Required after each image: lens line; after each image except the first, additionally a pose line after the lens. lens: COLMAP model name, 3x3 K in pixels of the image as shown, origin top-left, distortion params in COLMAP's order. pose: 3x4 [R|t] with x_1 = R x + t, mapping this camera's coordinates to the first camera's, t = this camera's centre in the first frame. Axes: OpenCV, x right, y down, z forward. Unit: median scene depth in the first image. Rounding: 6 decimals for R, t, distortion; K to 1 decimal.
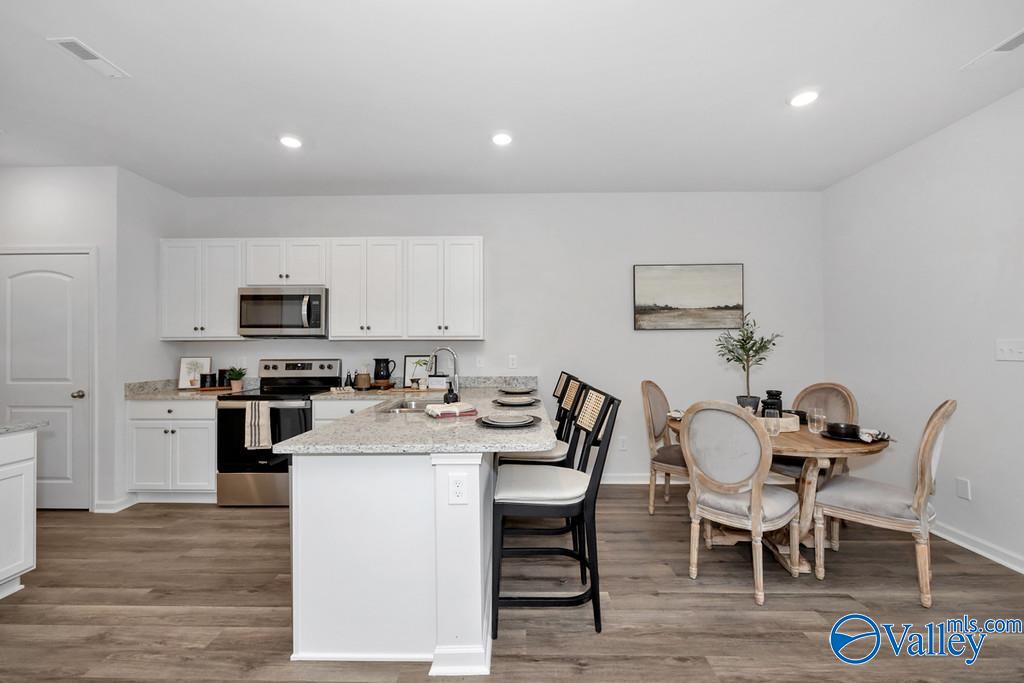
lens RADIAL K [[416.4, 0, 514.2], [0, 416.4, 341.0], [0, 0, 1]] dist [-0.001298, -0.000652]
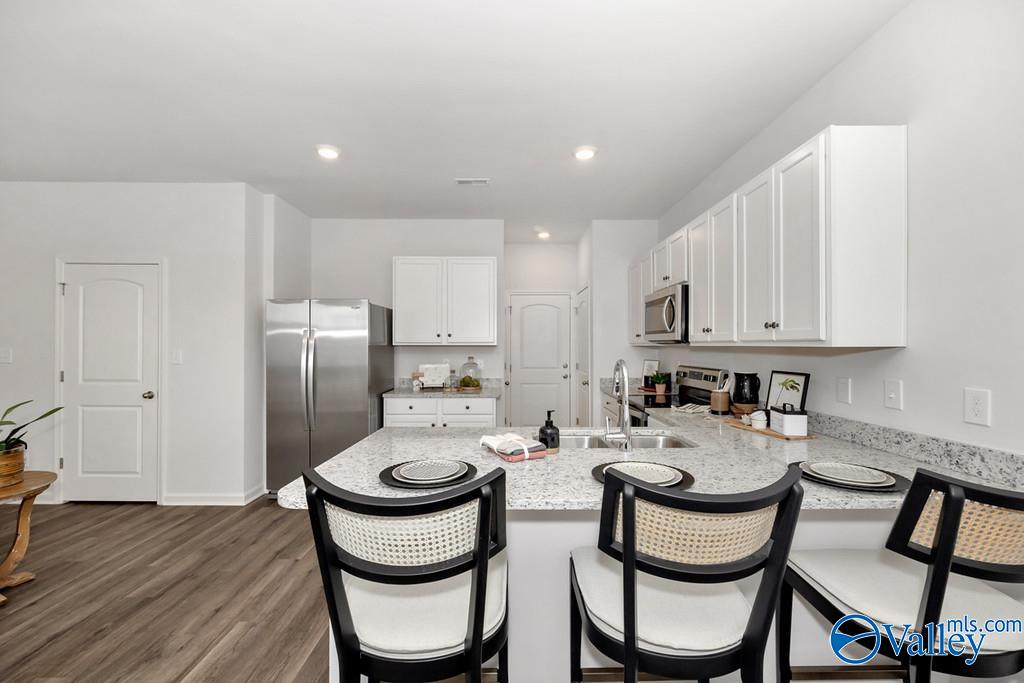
lens RADIAL K [[416.4, 0, 518.1], [0, 416.4, 343.5], [0, 0, 1]] dist [-0.001298, -0.000652]
pose [[0.037826, -0.001023, -0.999284, 0.409320], [0.009179, 0.999958, -0.000677, -0.011249], [0.999242, -0.009147, 0.037834, 0.684683]]
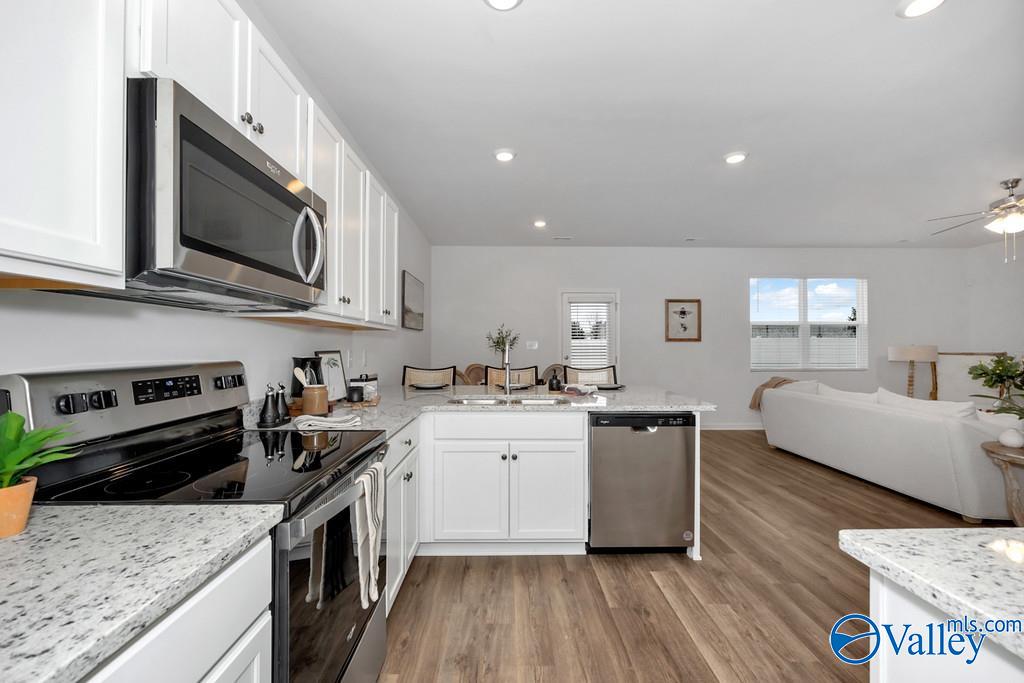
lens RADIAL K [[416.4, 0, 514.8], [0, 416.4, 340.5], [0, 0, 1]] dist [-0.001298, -0.000652]
pose [[-0.031628, 0.018205, 0.999334, -0.985901], [-0.012280, 0.999752, -0.018602, 0.030776], [-0.999424, -0.012860, -0.031397, 0.859891]]
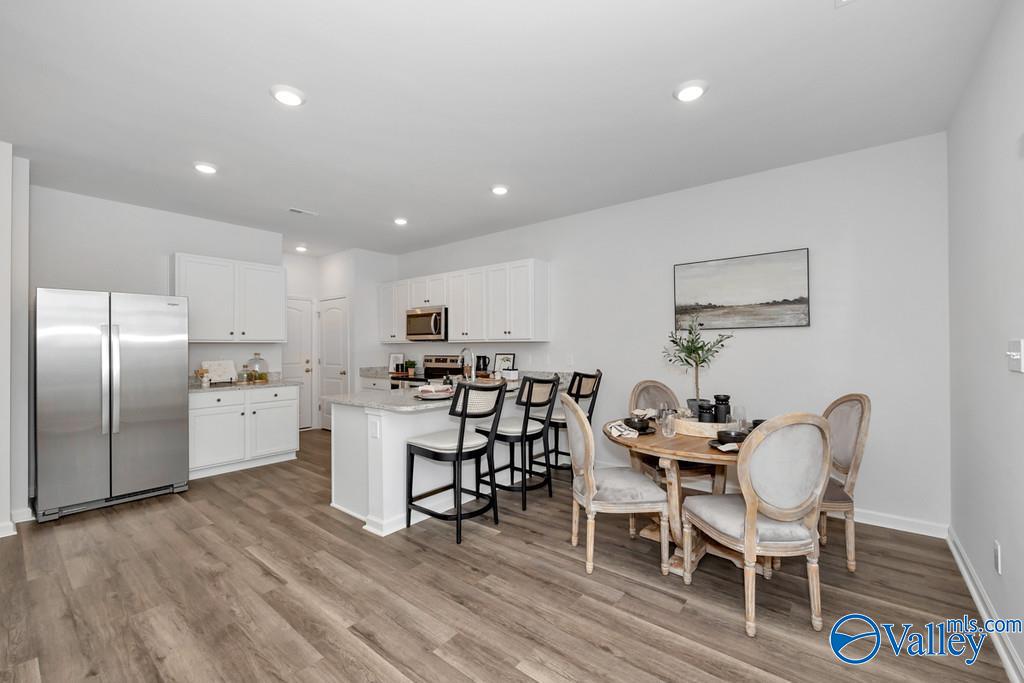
lens RADIAL K [[416.4, 0, 517.0], [0, 416.4, 344.9], [0, 0, 1]] dist [-0.001298, -0.000652]
pose [[0.795464, -0.002090, -0.605997, 0.688804], [0.007121, 0.999957, 0.005898, -0.001262], [0.605959, -0.009007, 0.795445, -0.014111]]
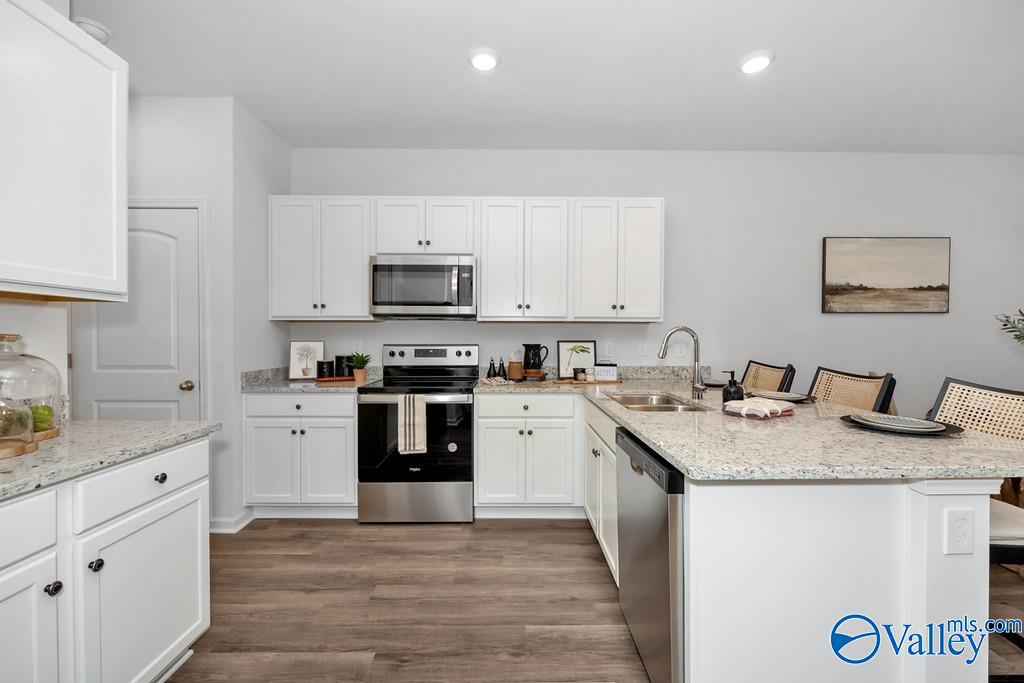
lens RADIAL K [[416.4, 0, 513.3], [0, 416.4, 343.3], [0, 0, 1]] dist [-0.001298, -0.000652]
pose [[0.999727, 0.006939, 0.022298, -0.429249], [-0.007423, 0.999737, 0.021700, 0.025202], [-0.022142, -0.021859, 0.999516, 0.185528]]
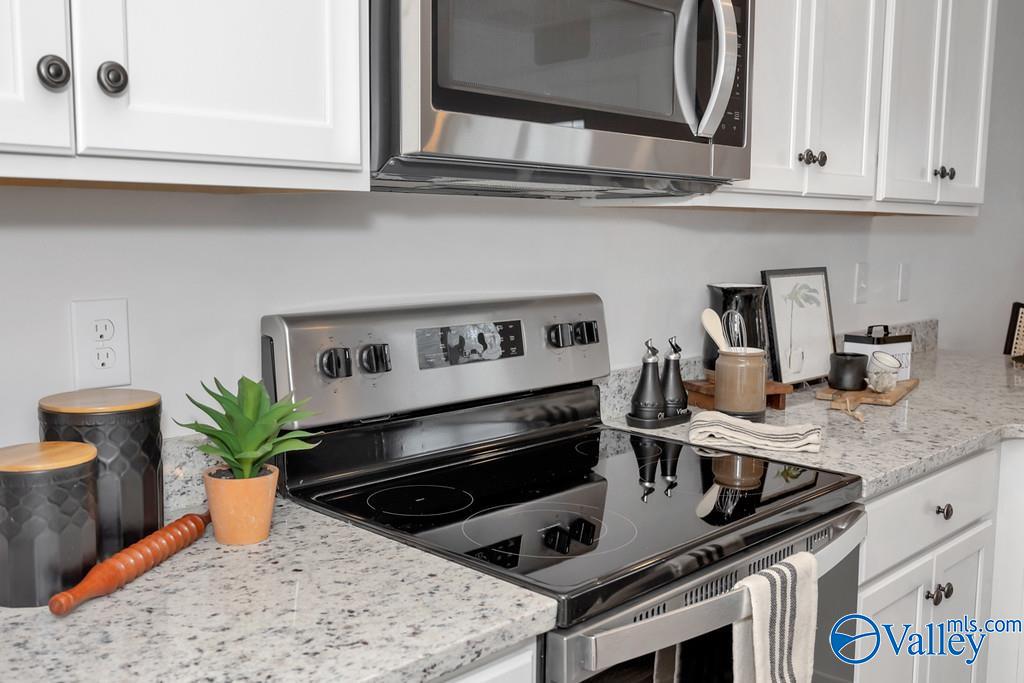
lens RADIAL K [[983.9, 0, 506.1], [0, 983.9, 339.2], [0, 0, 1]] dist [0.003592, 0.000000]
pose [[0.696716, -0.072486, 0.713675, -0.955141], [-0.022147, 0.992234, 0.122400, 0.005519], [-0.717005, -0.101084, 0.689700, 0.791682]]
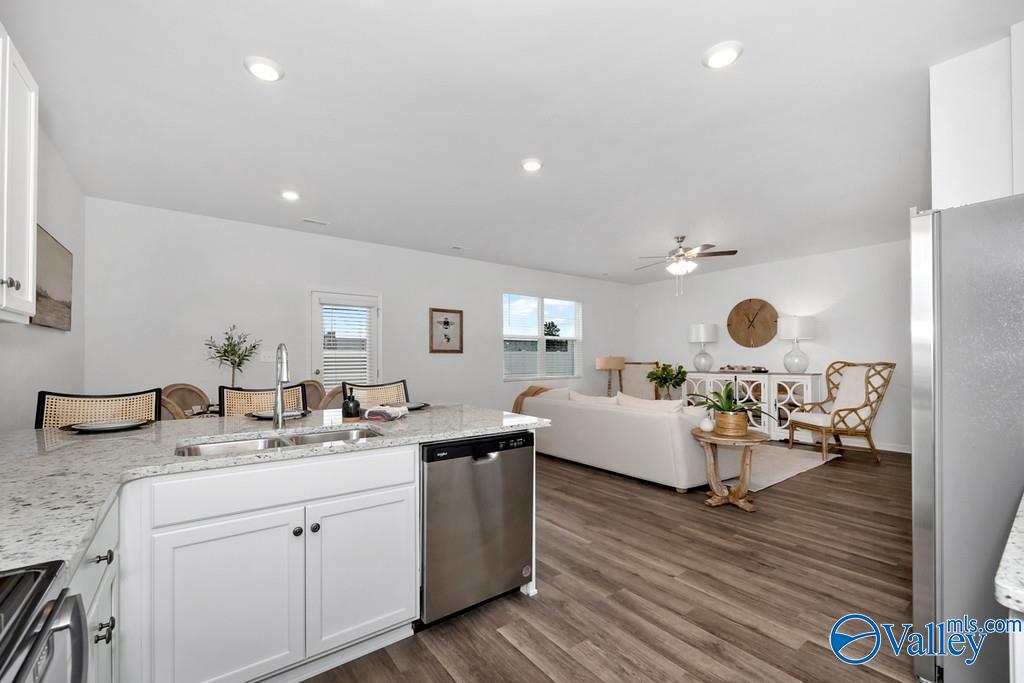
lens RADIAL K [[416.4, 0, 496.1], [0, 416.4, 358.2], [0, 0, 1]] dist [-0.001298, -0.000652]
pose [[-0.602441, 0.007307, 0.798130, -0.756531], [-0.005023, 0.999904, -0.012946, 0.036414], [-0.798148, -0.011808, -0.602346, 0.953088]]
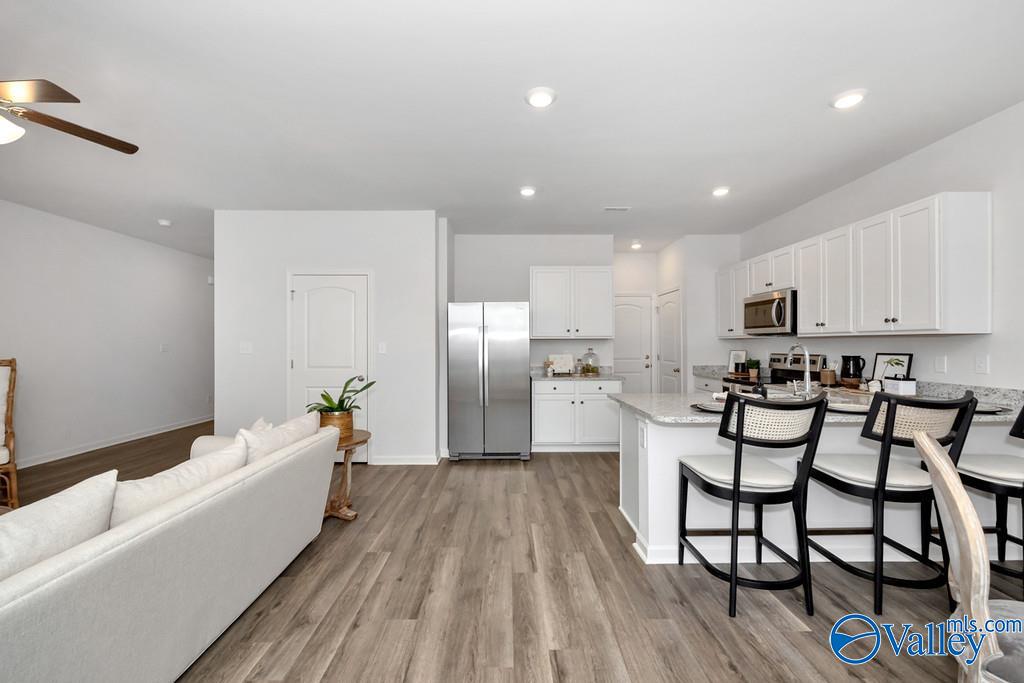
lens RADIAL K [[416.4, 0, 513.6], [0, 416.4, 341.7], [0, 0, 1]] dist [-0.001298, -0.000652]
pose [[0.037186, -0.002284, -0.999306, 0.678708], [0.013837, 0.999903, -0.001770, 0.001652], [0.999213, -0.013761, 0.037214, 0.234255]]
